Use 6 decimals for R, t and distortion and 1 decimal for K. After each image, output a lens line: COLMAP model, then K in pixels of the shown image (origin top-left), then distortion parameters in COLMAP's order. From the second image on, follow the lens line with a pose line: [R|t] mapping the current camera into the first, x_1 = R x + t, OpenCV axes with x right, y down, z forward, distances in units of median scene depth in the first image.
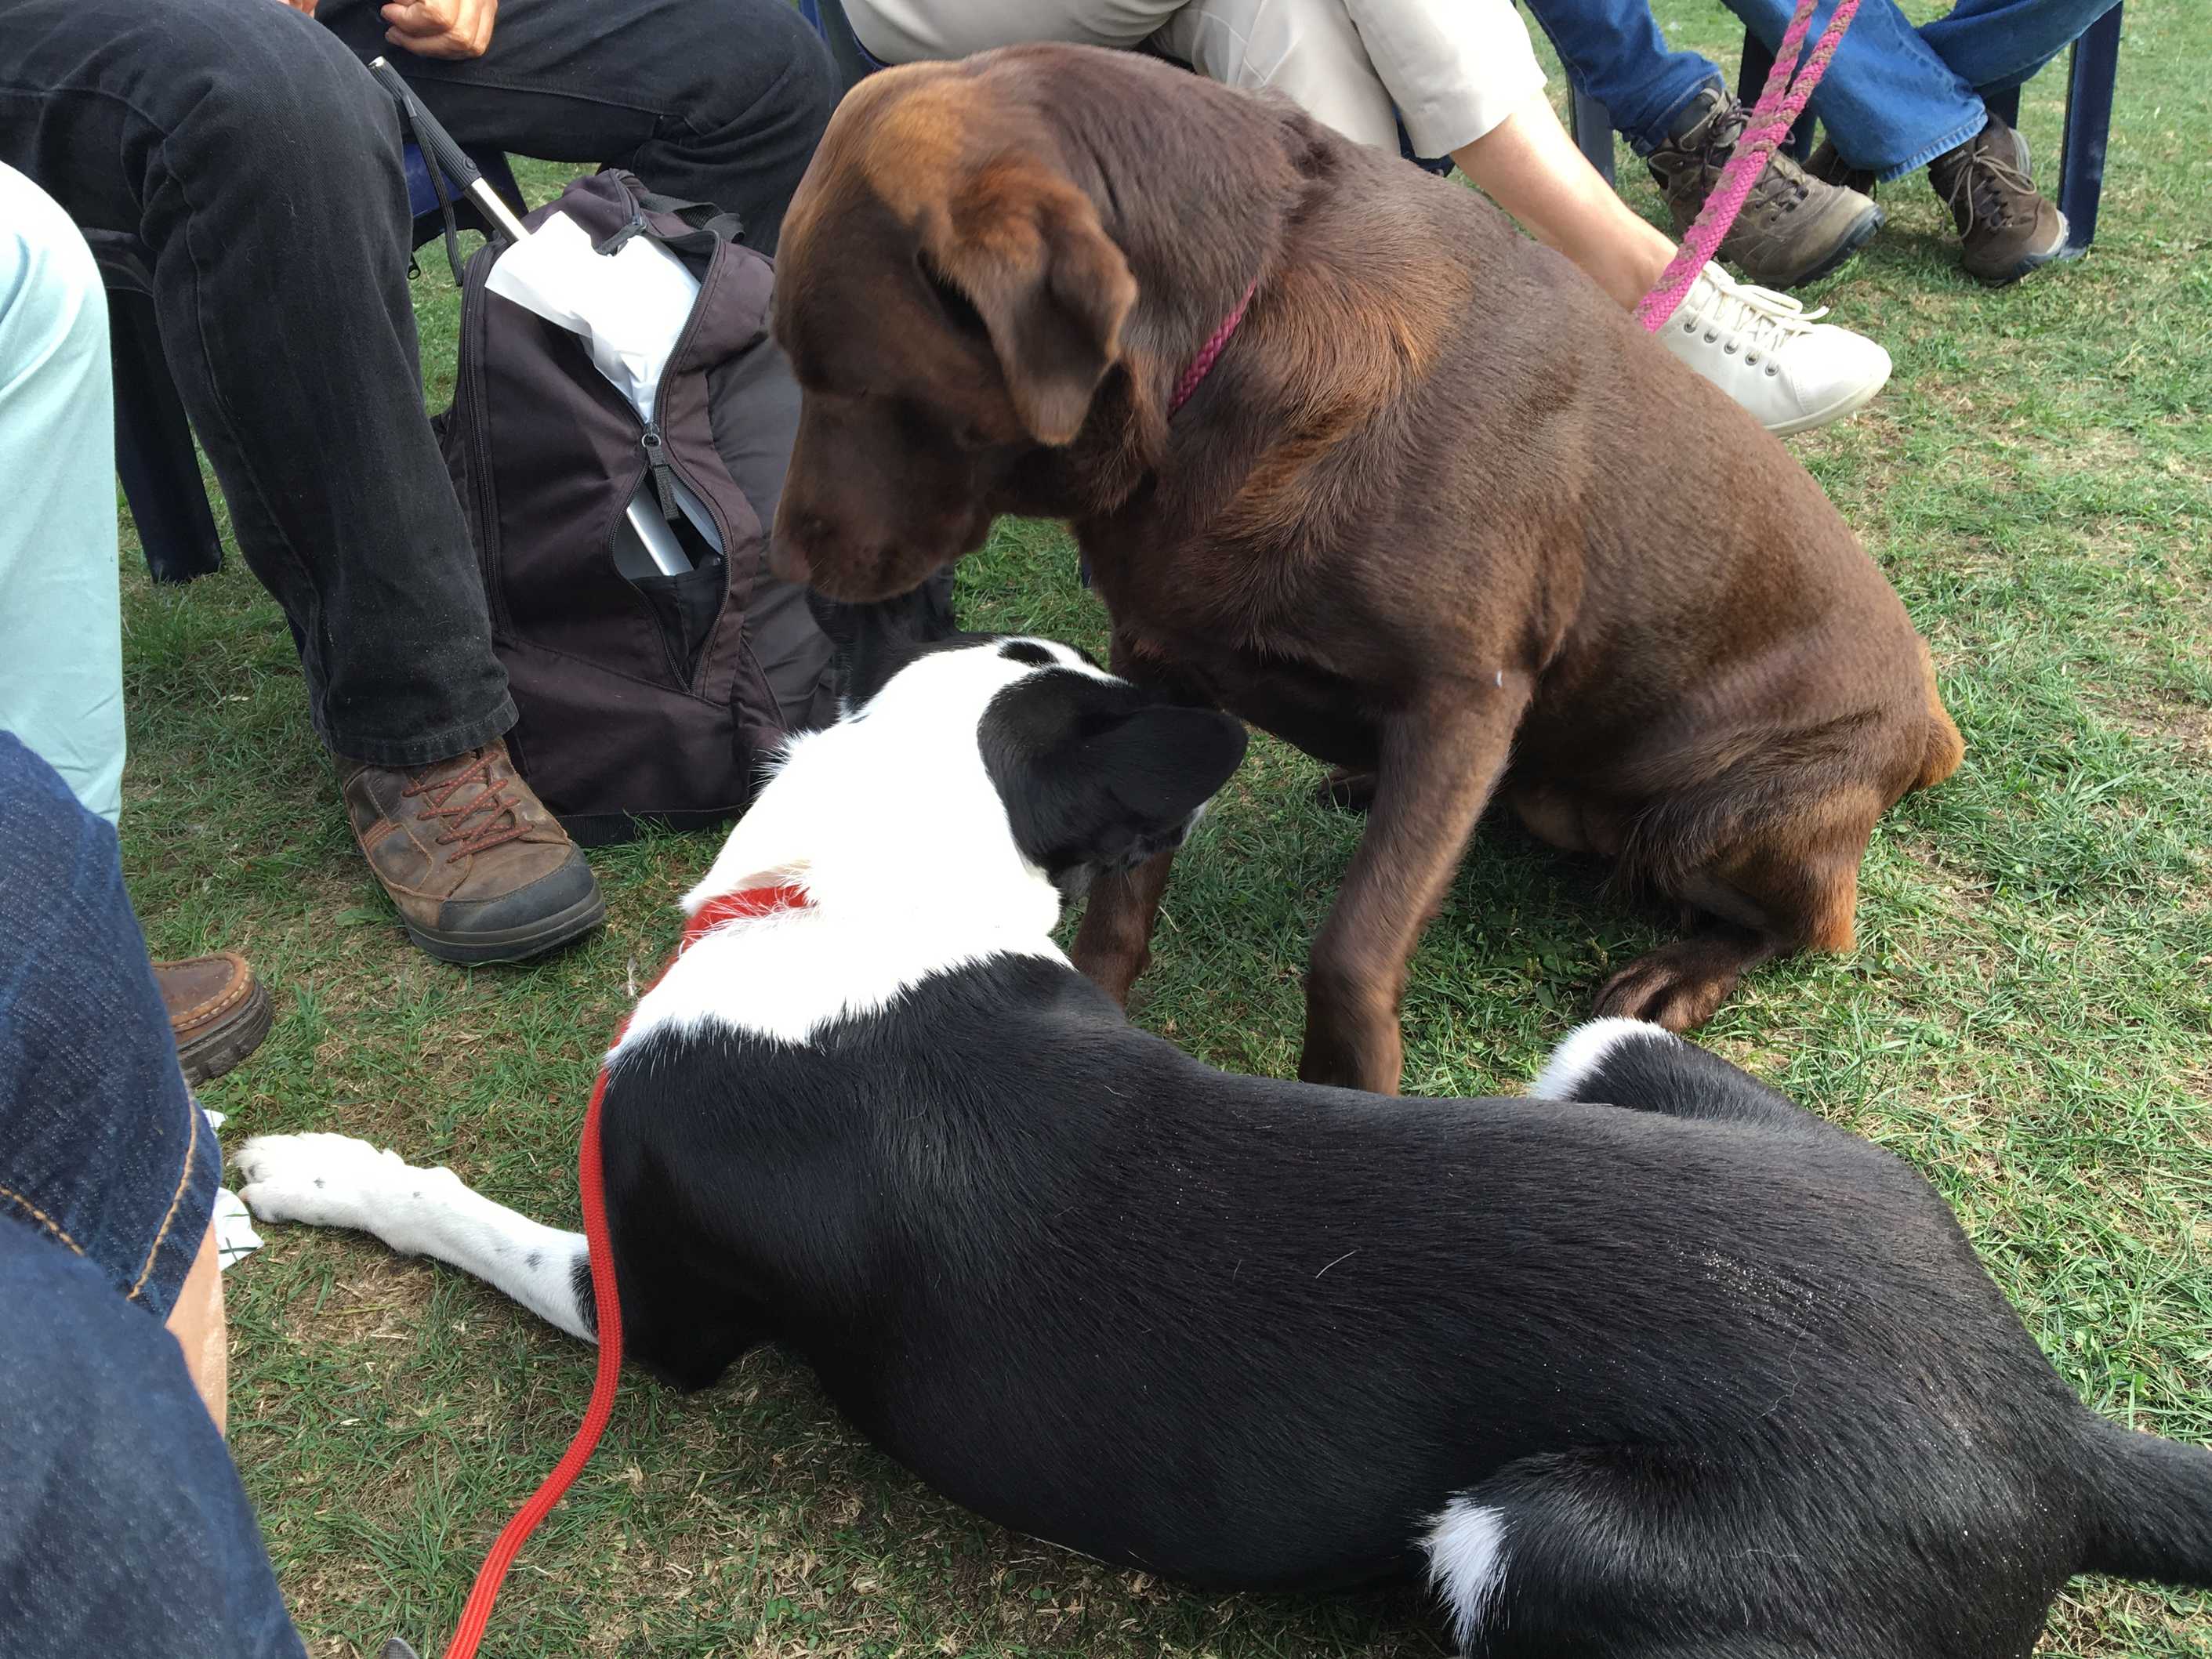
lens RADIAL K [[1881.2, 0, 1083.4], [0, 1881.2, 824.0], [0, 0, 1]] dist [0.058365, -0.071877]
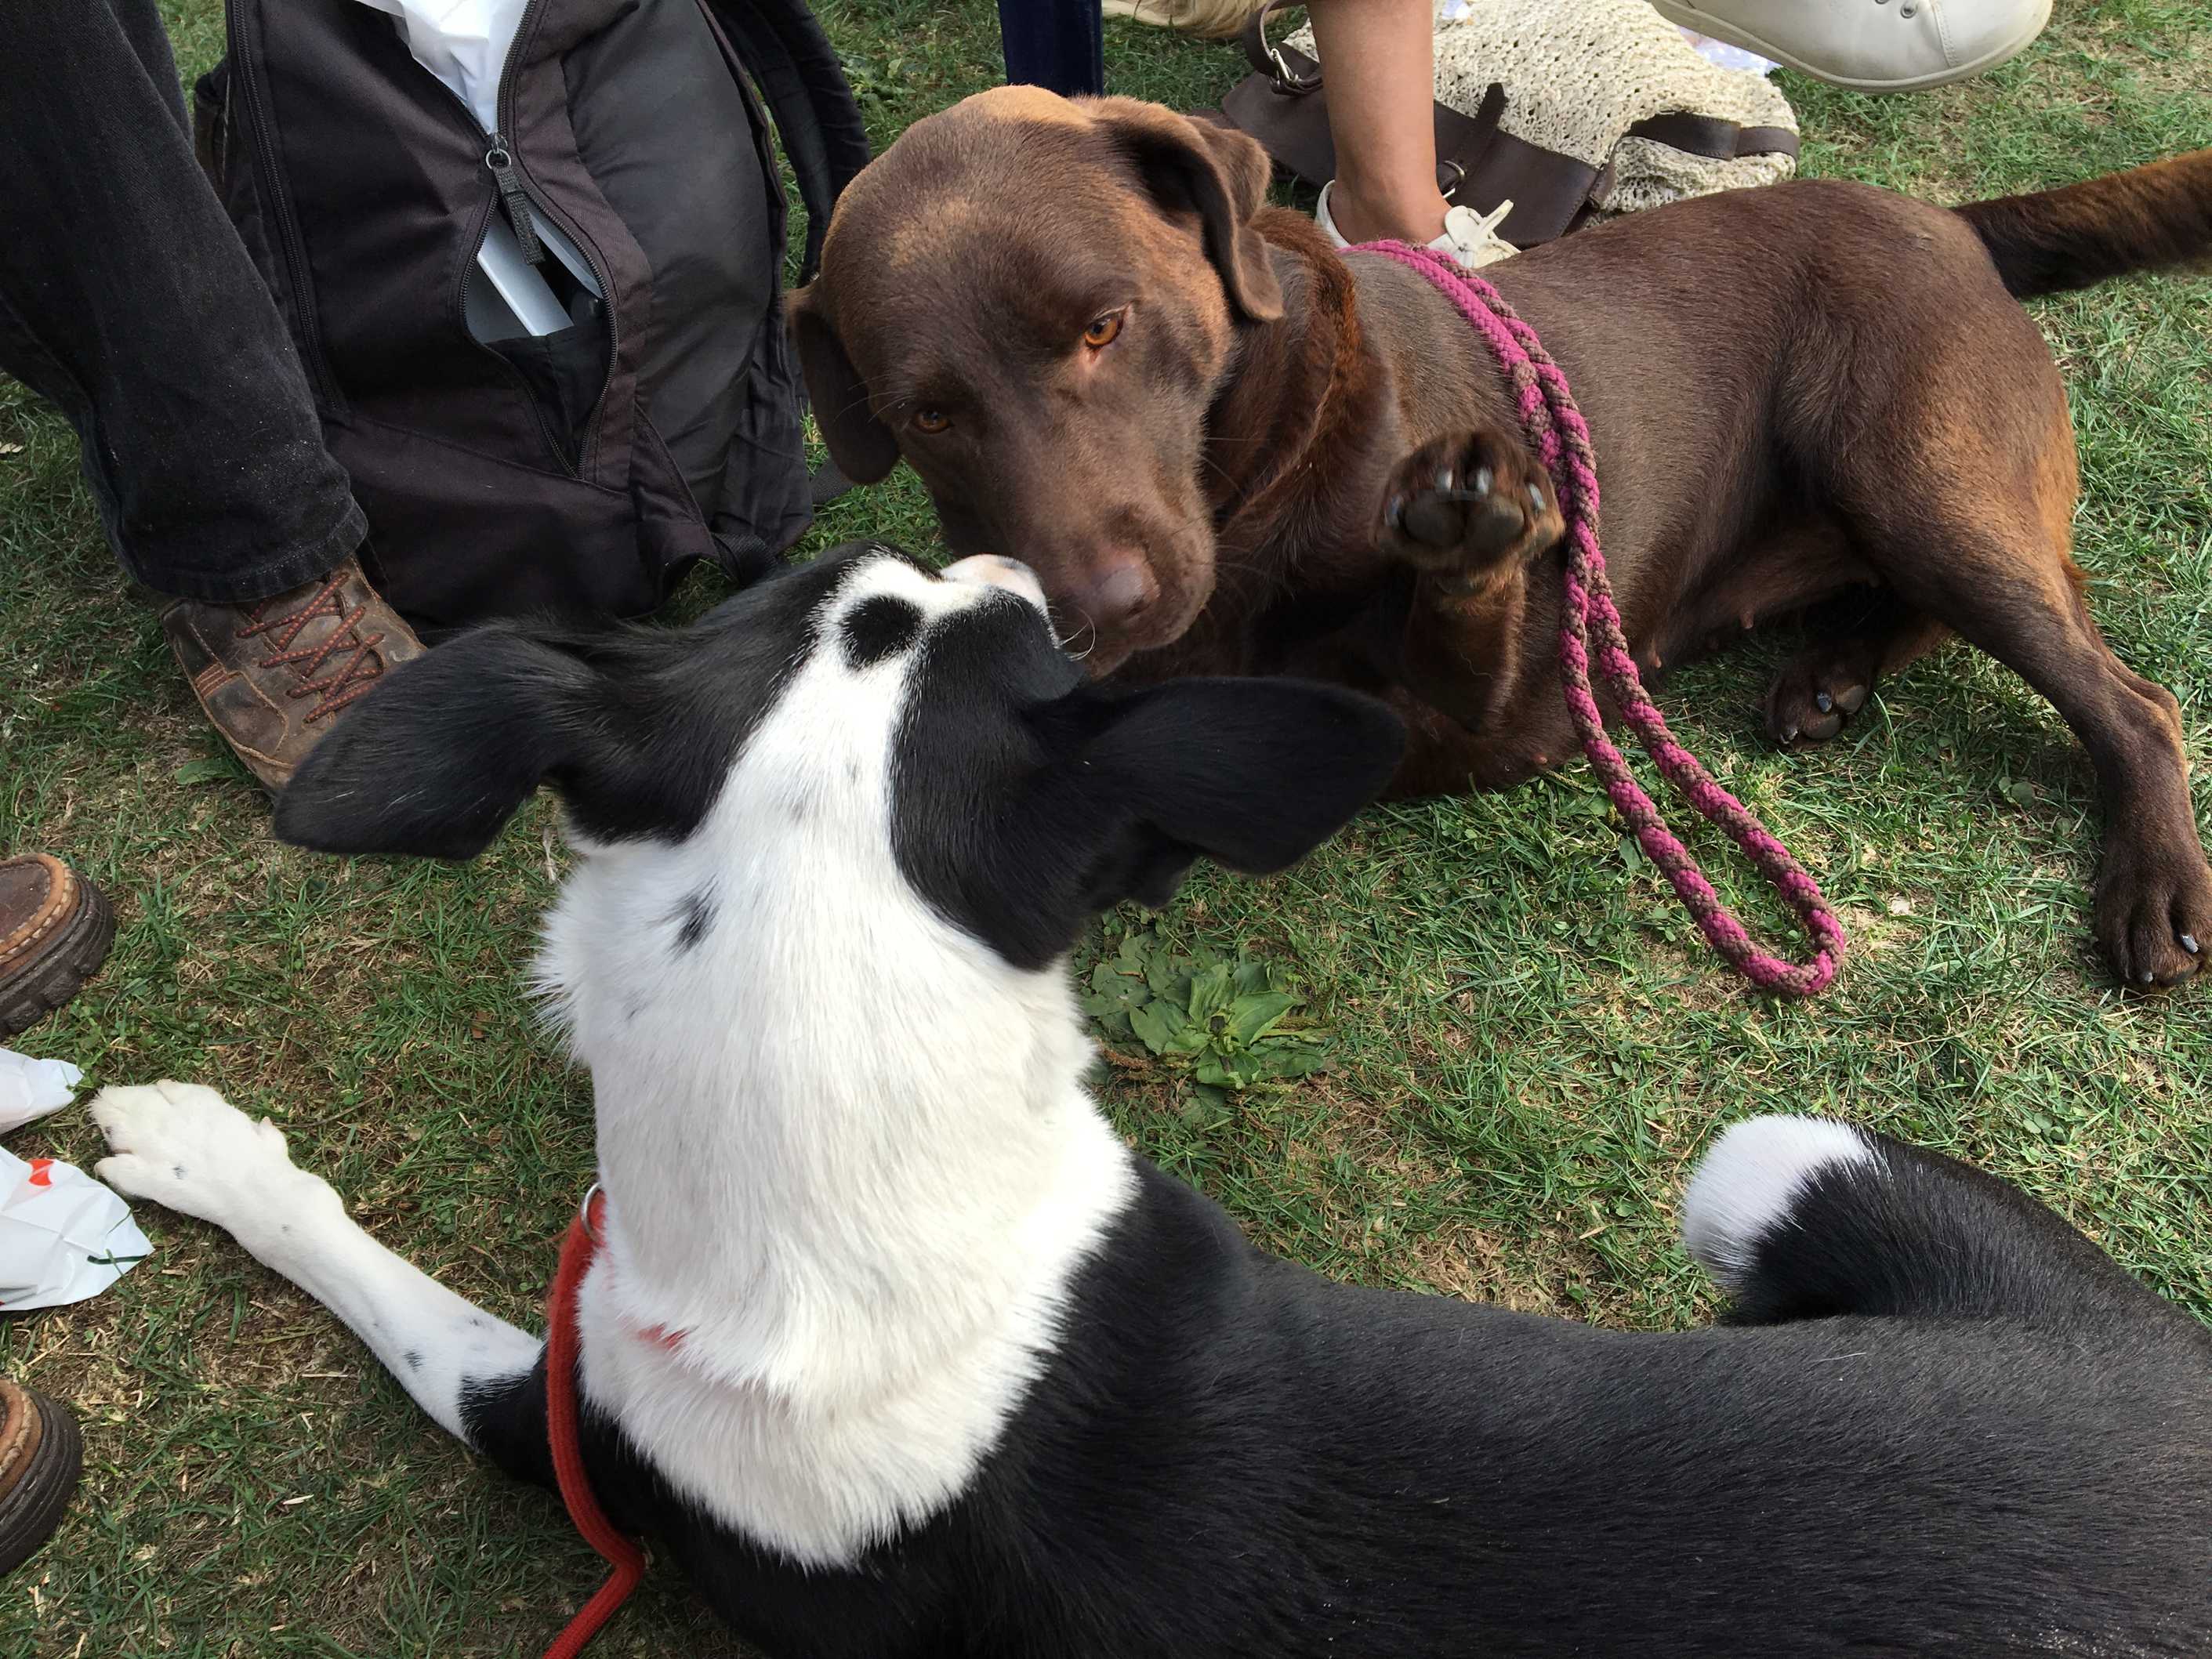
lens RADIAL K [[1884.1, 0, 1090.9], [0, 1884.1, 871.2], [0, 0, 1]] dist [0.048510, -0.056166]
pose [[0.996850, -0.046238, 0.064437, -0.052017], [0.027490, 0.963543, 0.266137, -0.124598], [-0.074393, -0.263527, 0.961779, 0.164619]]
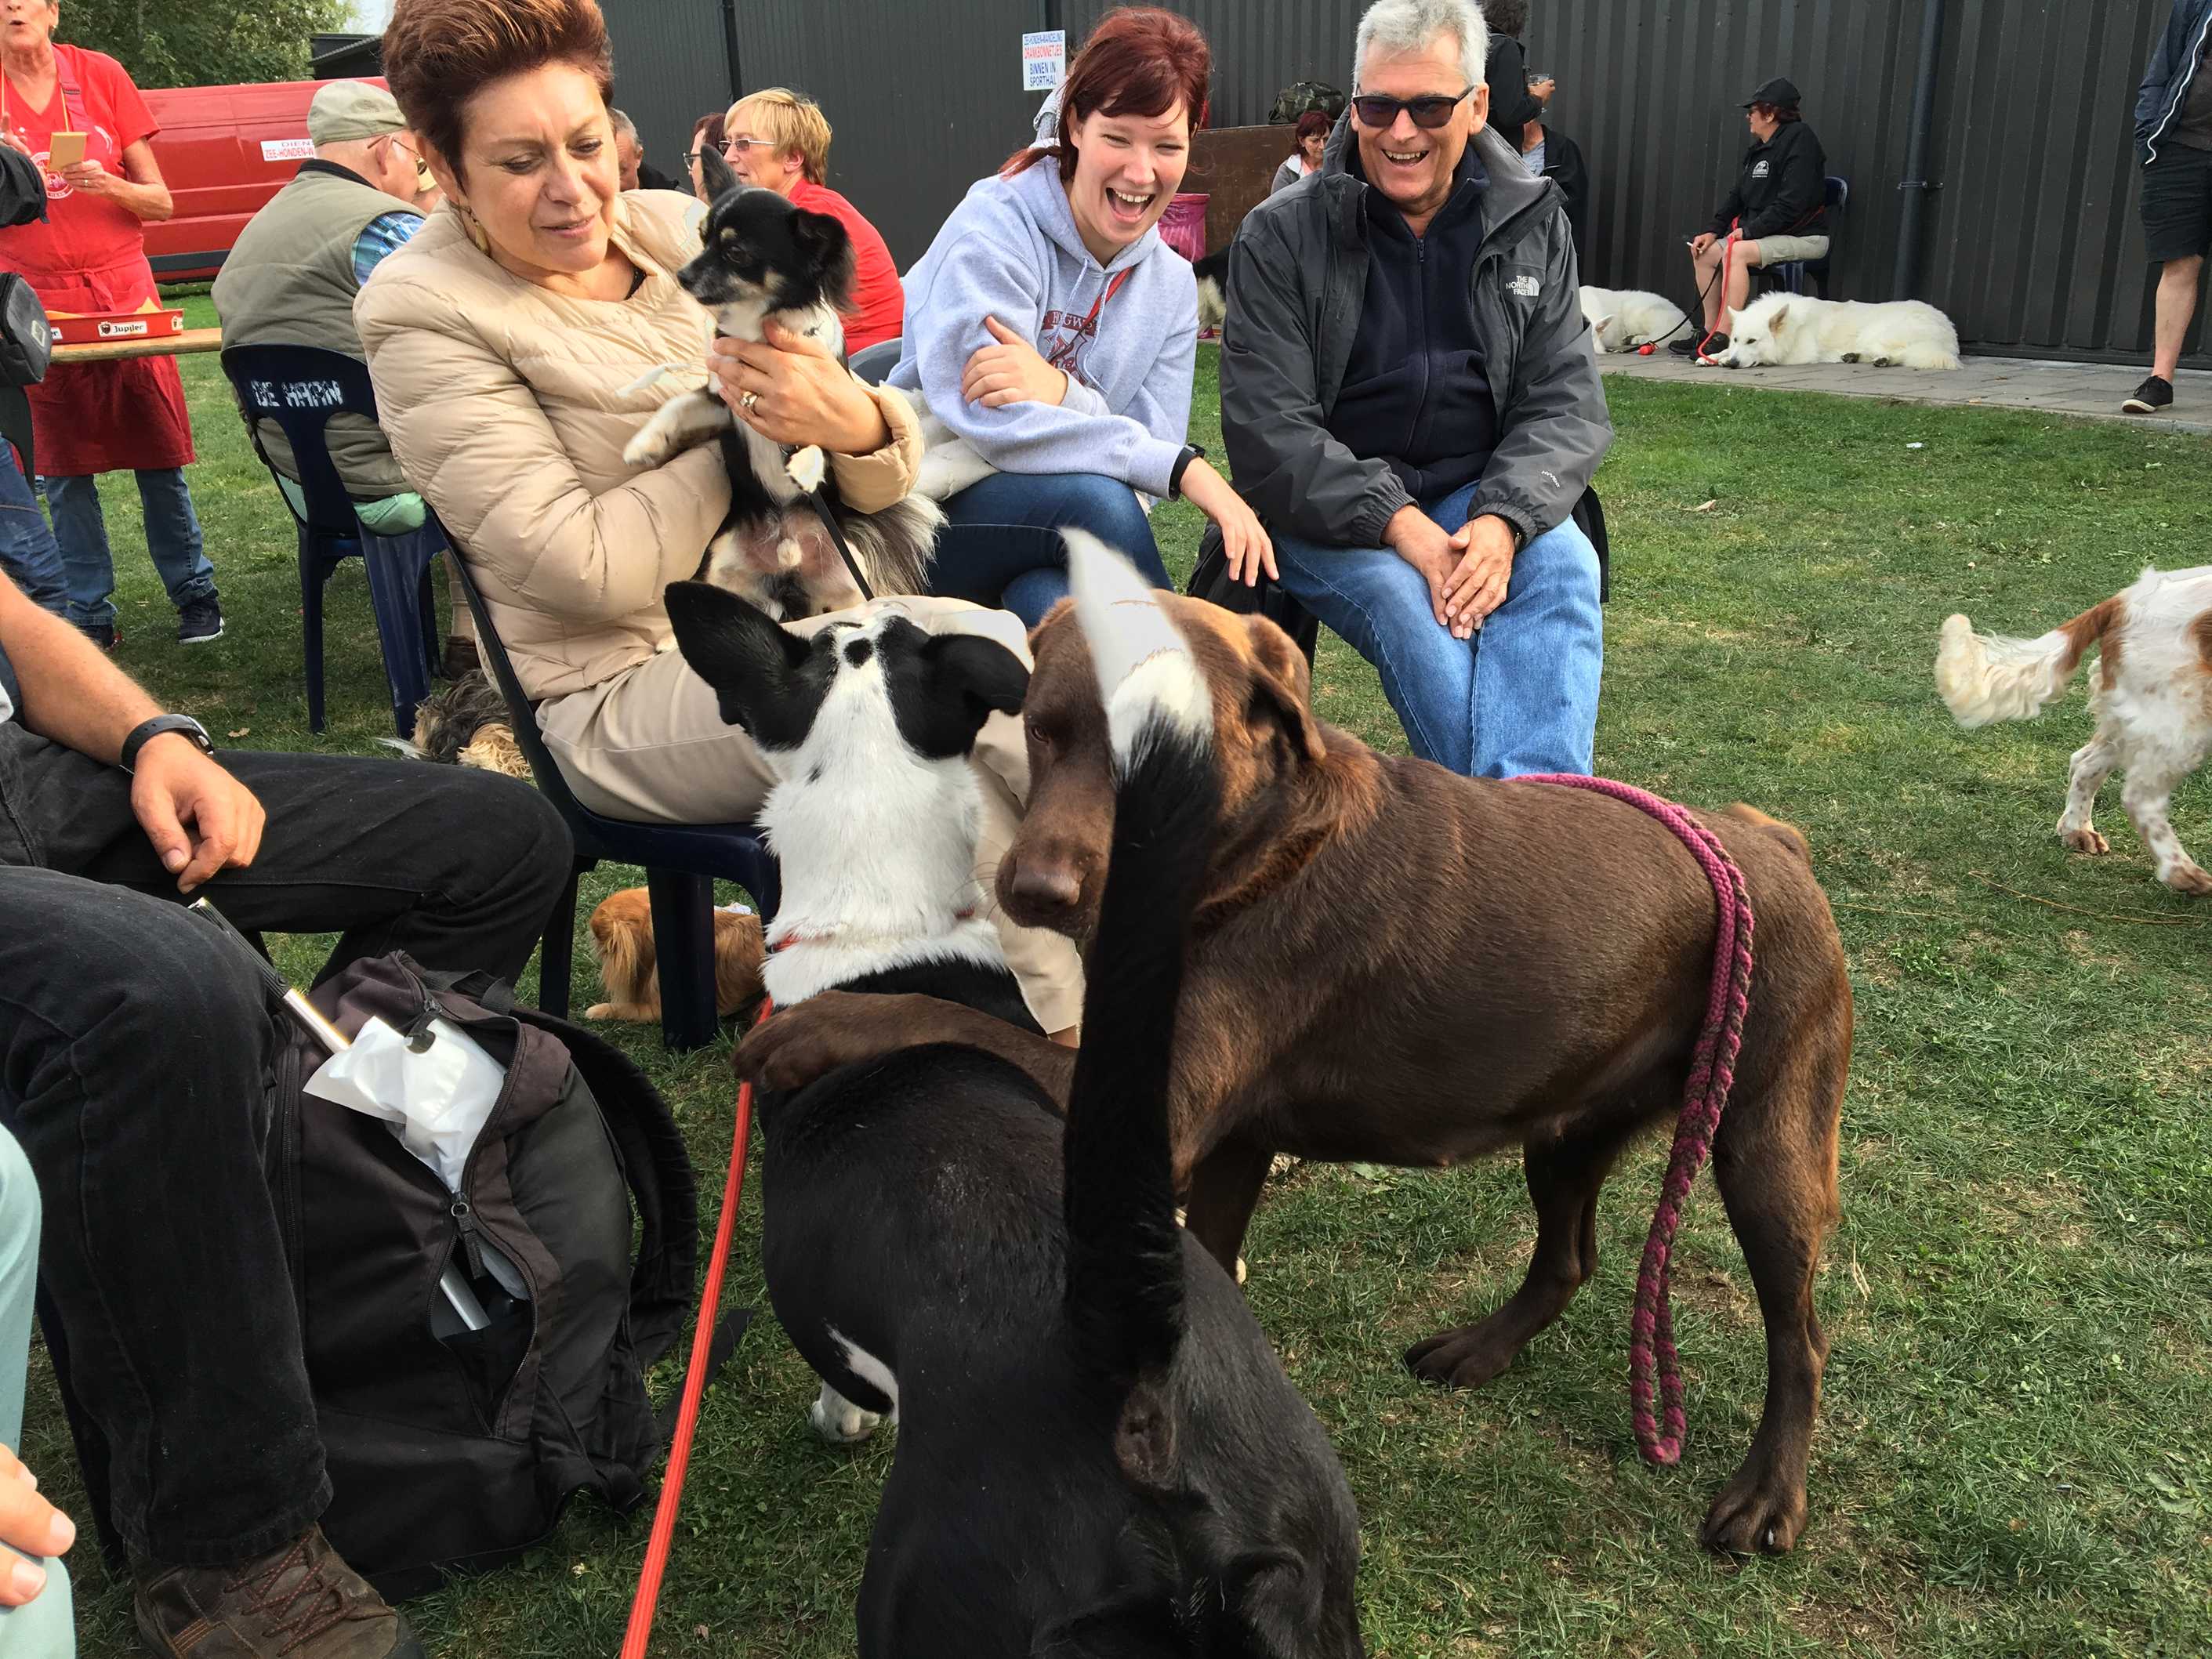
lens RADIAL K [[1865.9, 0, 1103.8], [0, 1865.9, 802.6], [0, 0, 1]] dist [0.068975, -0.097036]
pose [[0.961729, -0.057196, 0.267967, -0.149918], [0.124699, 0.962187, -0.242171, -0.119694], [-0.243983, 0.266318, 0.932495, -0.188843]]
